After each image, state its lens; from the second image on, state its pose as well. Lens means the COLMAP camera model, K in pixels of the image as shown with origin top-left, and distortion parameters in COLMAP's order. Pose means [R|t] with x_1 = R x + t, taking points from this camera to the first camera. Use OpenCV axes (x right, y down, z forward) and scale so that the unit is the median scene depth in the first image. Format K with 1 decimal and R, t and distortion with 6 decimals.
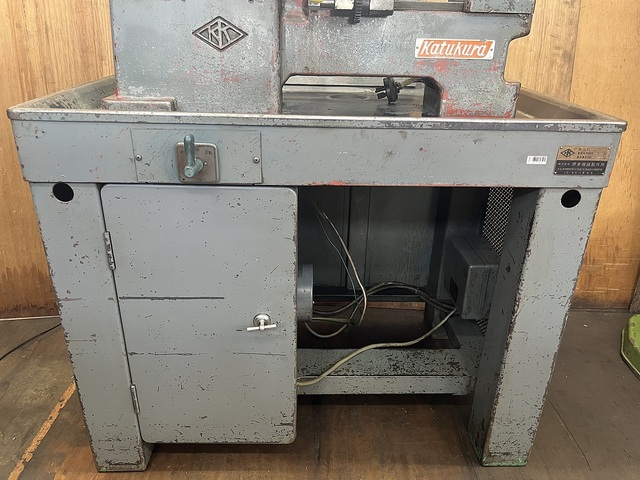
lens RADIAL K [[496.2, 0, 324.7], [0, 496.2, 245.3], [0, 0, 1]] dist [0.052257, -0.099225]
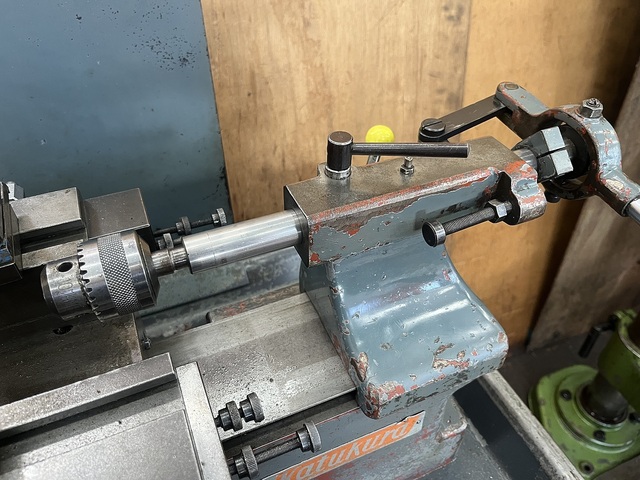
lens RADIAL K [[496.2, 0, 323.9], [0, 496.2, 239.8], [0, 0, 1]] dist [0.052257, -0.099225]
pose [[0.931160, -0.256049, 0.259577, 0.144871], [0.162770, 0.928969, 0.332449, -0.597410], [-0.326262, -0.267312, 0.906696, 0.541553]]
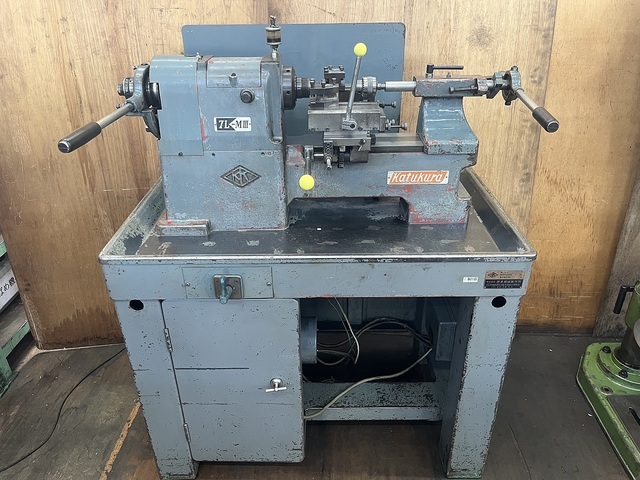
lens RADIAL K [[496.2, 0, 318.0], [0, 496.2, 243.1], [0, 0, 1]] dist [0.052257, -0.099225]
pose [[0.998259, -0.013688, -0.057369, 0.058834], [0.017757, 0.997317, 0.071014, -0.263941], [0.056243, -0.071910, 0.995824, -0.273424]]
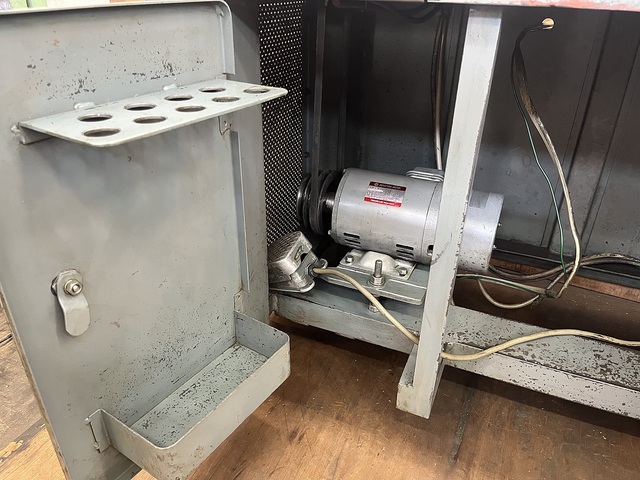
lens RADIAL K [[496.2, 0, 308.7], [0, 496.2, 241.7], [0, 0, 1]] dist [0.052257, -0.099225]
pose [[0.896889, 0.197839, -0.395537, 0.020332], [-0.175869, 0.980155, 0.091464, 0.093593], [0.405783, -0.012470, 0.913884, 0.259948]]
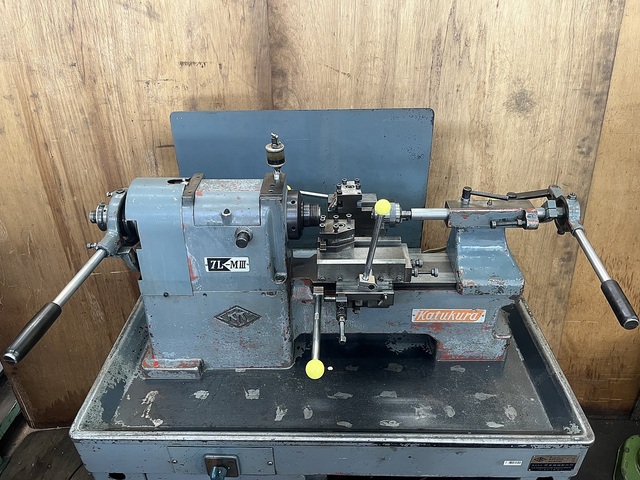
lens RADIAL K [[496.2, 0, 316.9], [0, 496.2, 243.5], [0, 0, 1]] dist [0.052257, -0.099225]
pose [[0.996401, -0.006839, -0.084493, 0.054195], [0.018412, 0.990405, 0.136963, -0.585032], [0.082746, -0.138025, 0.986966, -0.070254]]
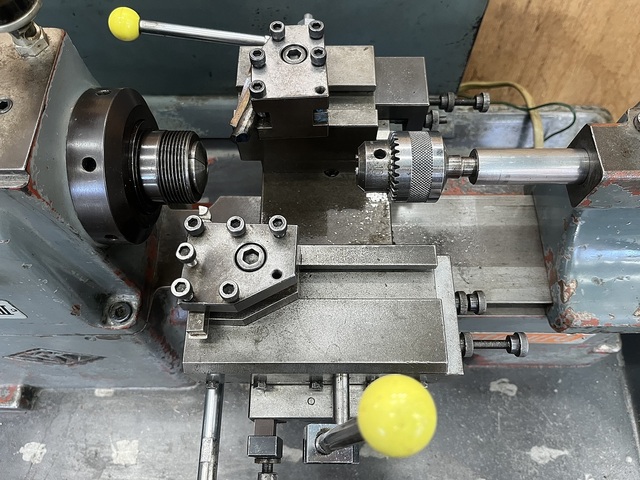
lens RADIAL K [[496.2, 0, 320.0], [0, 496.2, 244.5], [0, 0, 1]] dist [0.052257, -0.099225]
pose [[0.998503, 0.024024, -0.049141, 0.070566], [0.014241, 0.753229, 0.657605, -0.670186], [0.052813, -0.657320, 0.751759, 0.550754]]
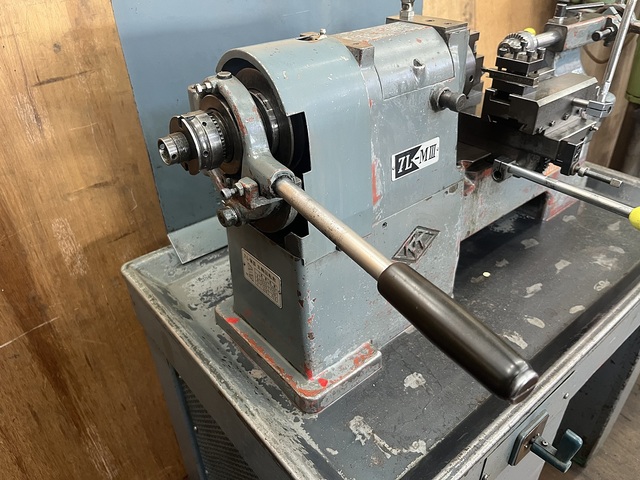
lens RADIAL K [[496.2, 0, 325.0], [0, 496.2, 245.9], [0, 0, 1]] dist [0.052257, -0.099225]
pose [[0.787524, -0.377896, 0.486827, -0.539445], [0.292076, 0.924451, 0.245117, -0.508847], [-0.542676, -0.050845, 0.838402, 0.350267]]
